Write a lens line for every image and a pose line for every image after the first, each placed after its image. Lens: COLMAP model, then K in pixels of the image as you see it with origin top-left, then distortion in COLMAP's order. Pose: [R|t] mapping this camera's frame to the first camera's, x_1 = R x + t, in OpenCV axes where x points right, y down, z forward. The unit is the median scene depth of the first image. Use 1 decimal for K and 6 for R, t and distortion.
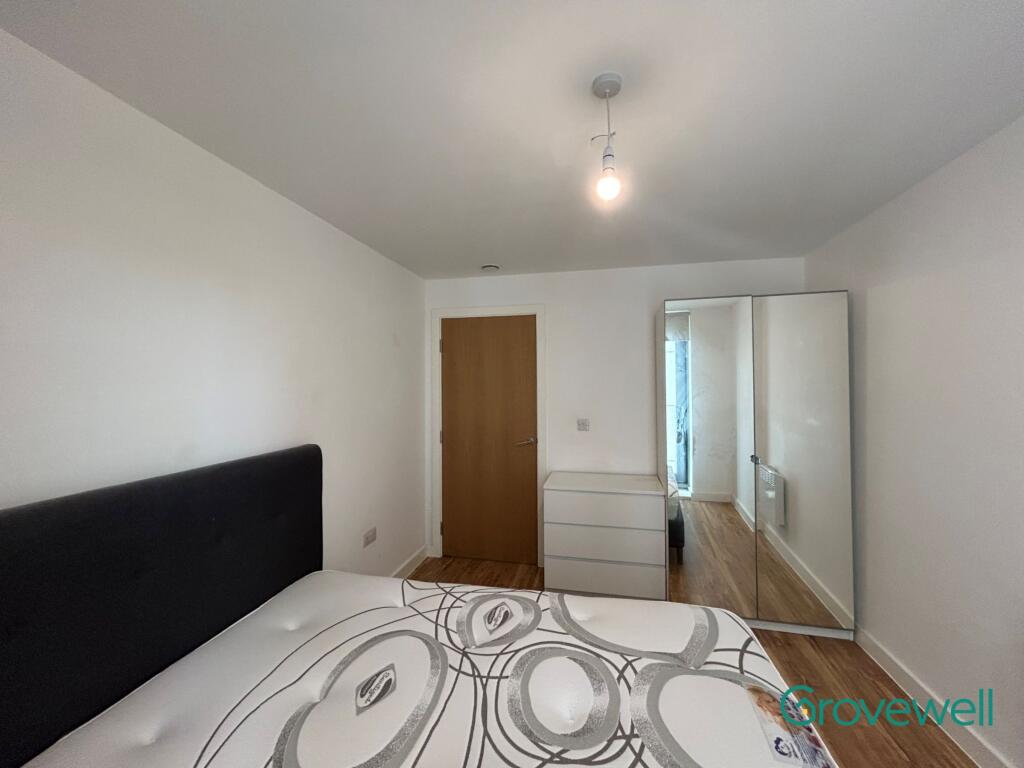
lens RADIAL K [[417.4, 0, 512.0], [0, 417.4, 384.0], [0, 0, 1]] dist [-0.015141, 0.014022]
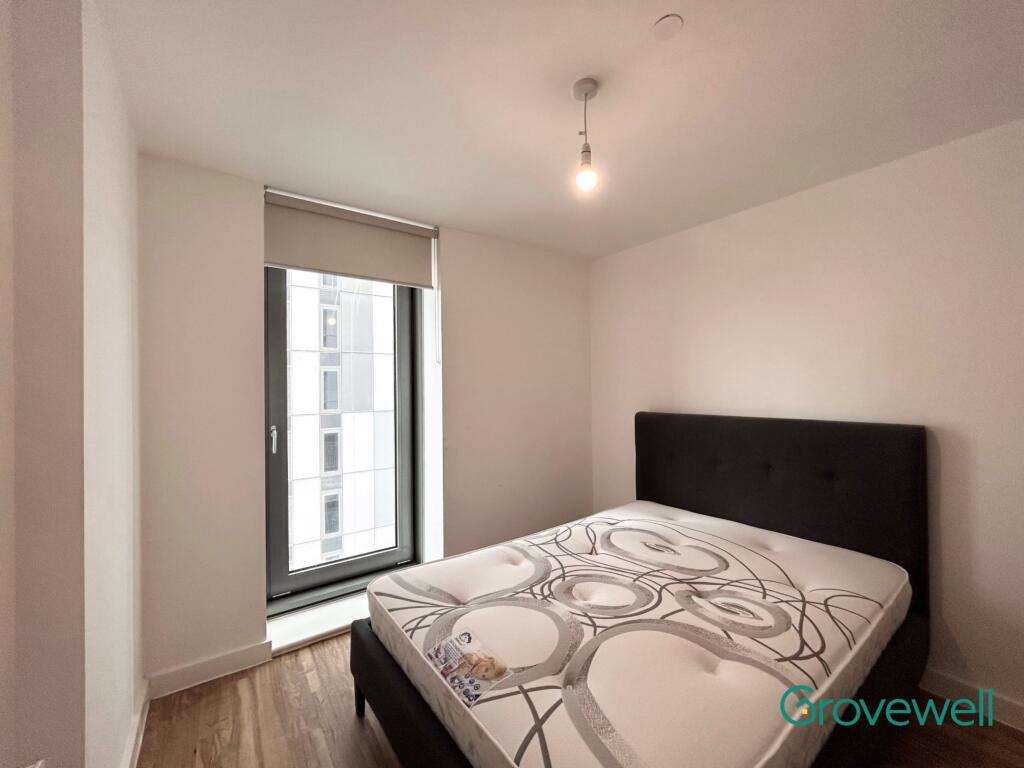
lens RADIAL K [[417.4, 0, 512.0], [0, 417.4, 384.0], [0, 0, 1]] dist [-0.015141, 0.014022]
pose [[-0.660902, 0.011709, -0.750381, 1.149604], [0.016668, 0.999861, 0.000921, 0.072744], [0.750287, -0.011899, -0.661005, 1.497331]]
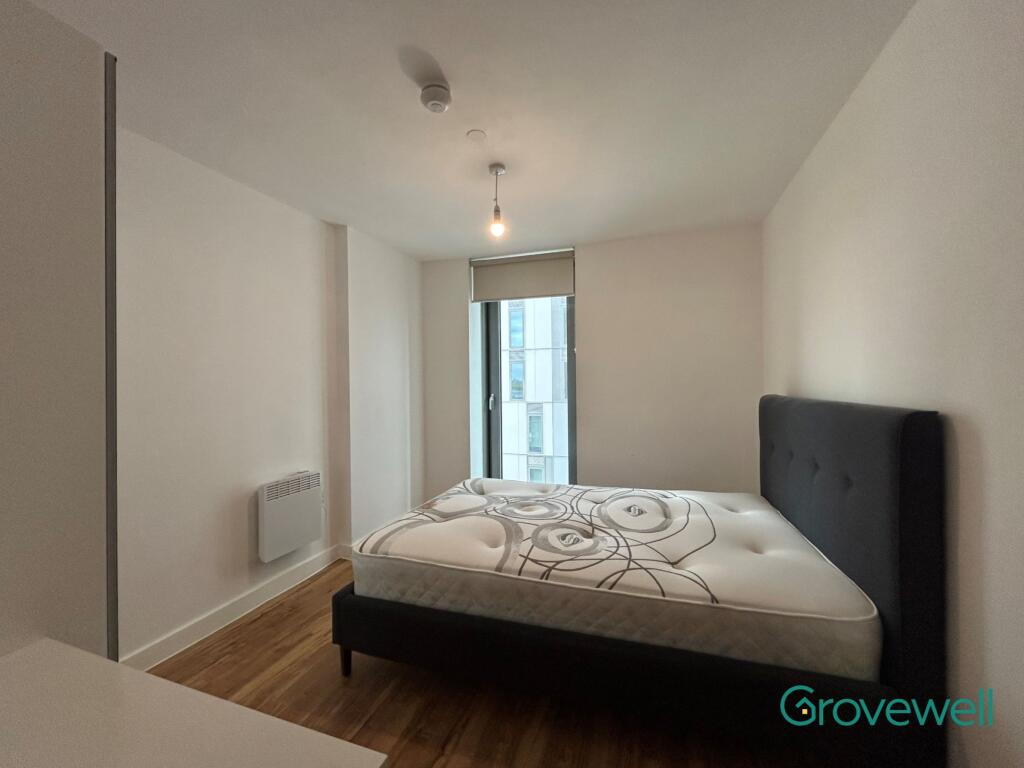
lens RADIAL K [[417.4, 0, 512.0], [0, 417.4, 384.0], [0, 0, 1]] dist [-0.015141, 0.014022]
pose [[-0.993635, 0.016519, 0.111429, -0.010612], [0.017078, 0.999846, 0.004065, 0.157239], [-0.111344, 0.005942, -0.993764, 2.567003]]
